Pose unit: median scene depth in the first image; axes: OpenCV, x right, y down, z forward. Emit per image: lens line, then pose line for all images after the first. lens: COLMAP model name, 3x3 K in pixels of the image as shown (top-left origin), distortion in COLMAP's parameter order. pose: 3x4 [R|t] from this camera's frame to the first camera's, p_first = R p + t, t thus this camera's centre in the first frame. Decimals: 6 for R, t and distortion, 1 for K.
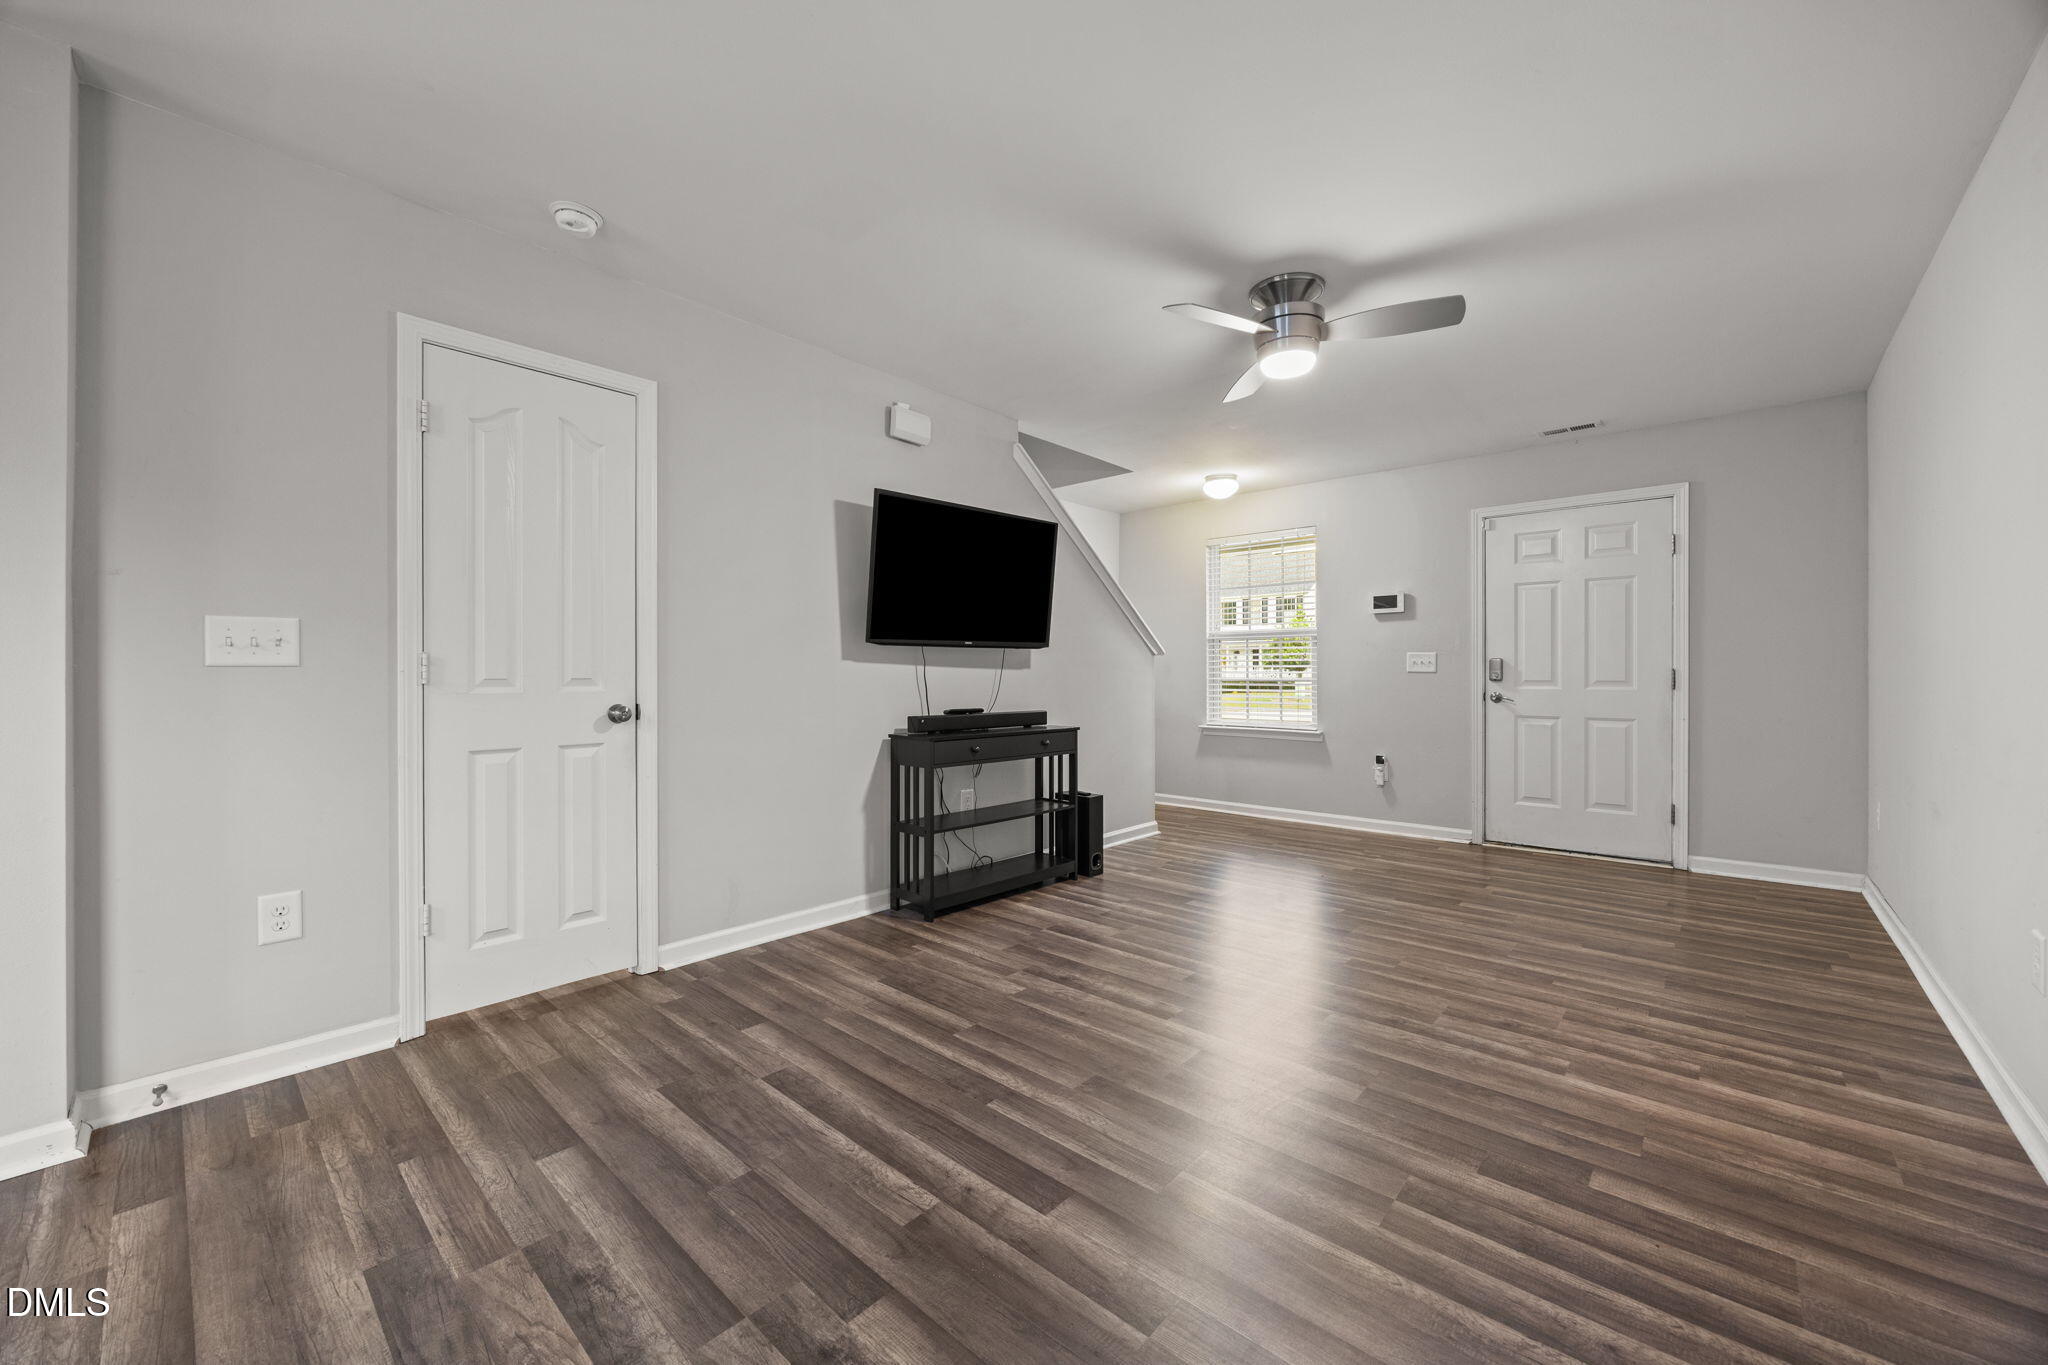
lens RADIAL K [[779.2, 0, 1015.9], [0, 779.2, 675.3], [0, 0, 1]] dist [-0.003066, -0.000232]
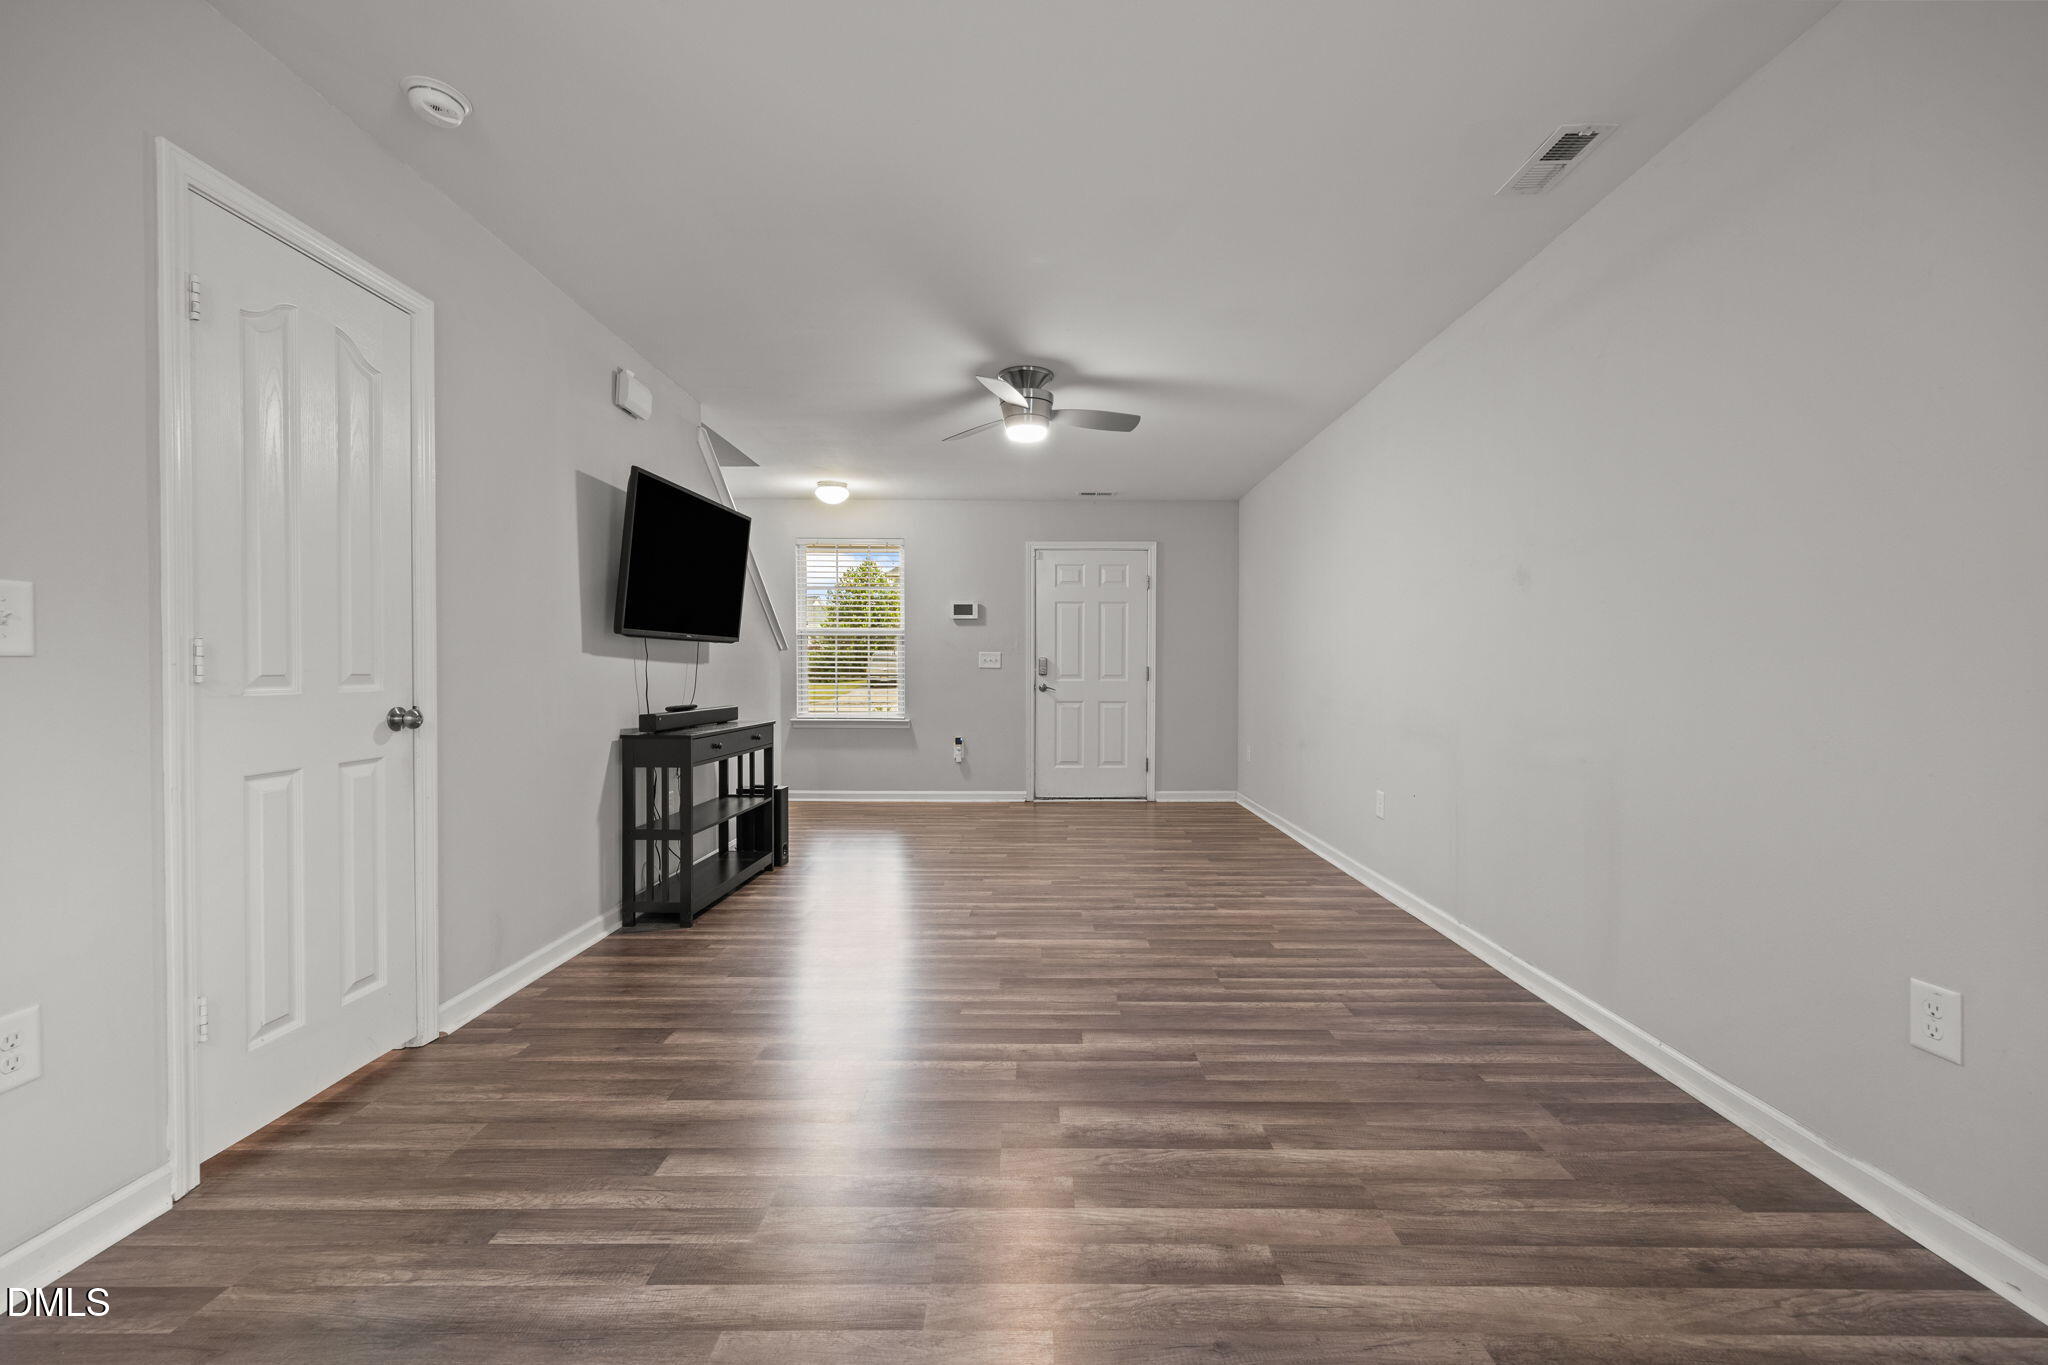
lens RADIAL K [[822.9, 0, 1028.1], [0, 822.9, 680.9], [0, 0, 1]] dist [0.004936, -0.000192]
pose [[0.749811, -0.006912, 0.661616, -0.442273], [-0.002108, 0.999915, 0.012836, -0.001129], [-0.661648, -0.011019, 0.749733, -0.032537]]
